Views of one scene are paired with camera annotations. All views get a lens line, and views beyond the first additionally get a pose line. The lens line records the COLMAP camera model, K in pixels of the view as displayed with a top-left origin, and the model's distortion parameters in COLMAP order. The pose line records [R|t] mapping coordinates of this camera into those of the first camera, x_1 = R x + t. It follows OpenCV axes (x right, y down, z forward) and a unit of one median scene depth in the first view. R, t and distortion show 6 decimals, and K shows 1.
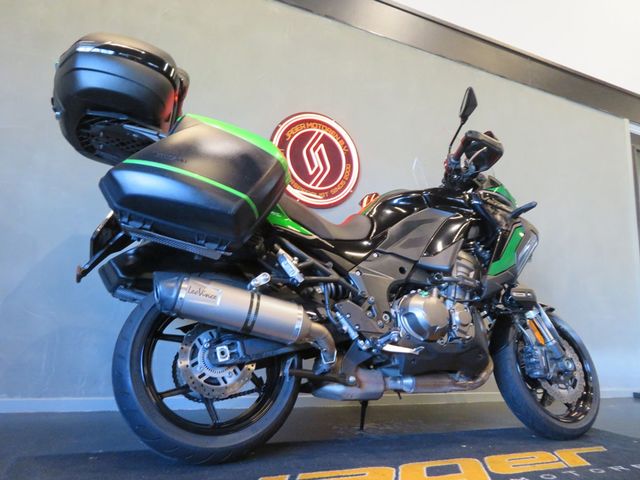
lens RADIAL K [[459.5, 0, 320.0], [0, 459.5, 240.0], [0, 0, 1]] dist [-0.007807, -0.005863]
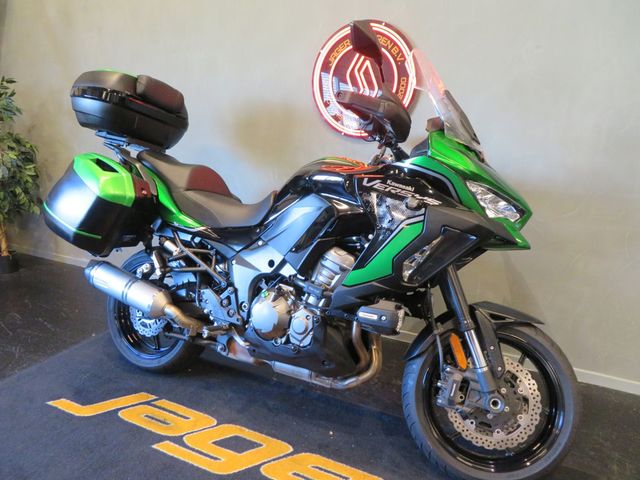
lens RADIAL K [[464.1, 0, 324.2], [0, 464.1, 238.7], [0, 0, 1]] dist [-0.003055, 0.001373]
pose [[0.642310, 0.161683, -0.749197, 1.008638], [0.148258, 0.932824, 0.328418, -0.302075], [0.751969, -0.322021, 0.575192, 0.518956]]
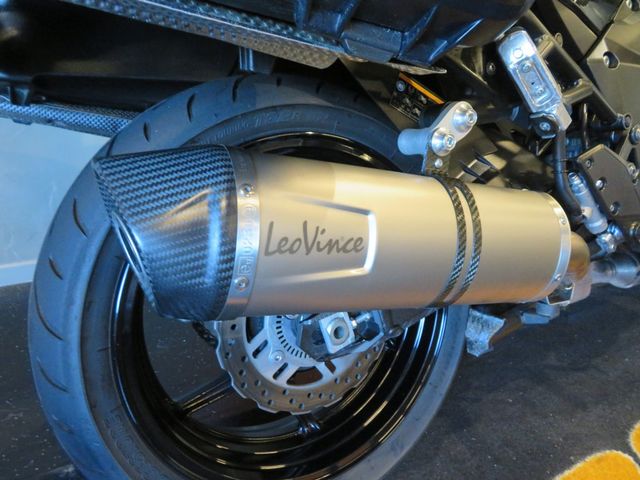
lens RADIAL K [[459.5, 0, 320.0], [0, 459.5, 240.0], [0, 0, 1]] dist [-0.007807, -0.005863]
pose [[0.995927, -0.037173, 0.082148, -0.199238], [-0.014908, 0.830635, 0.556618, -0.017172], [-0.088926, -0.555575, 0.826697, 0.577227]]
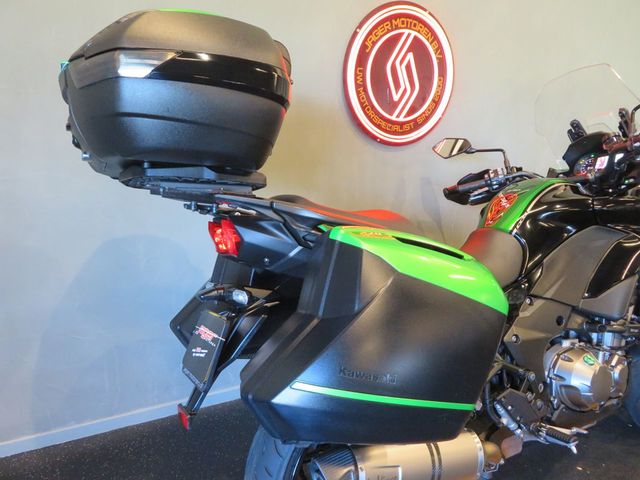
lens RADIAL K [[464.1, 0, 324.2], [0, 464.1, 238.7], [0, 0, 1]] dist [-0.003055, 0.001373]
pose [[0.997157, -0.014258, 0.073997, -0.289962], [-0.020456, 0.893851, 0.447898, -0.417864], [-0.072528, -0.448138, 0.891017, 0.370624]]
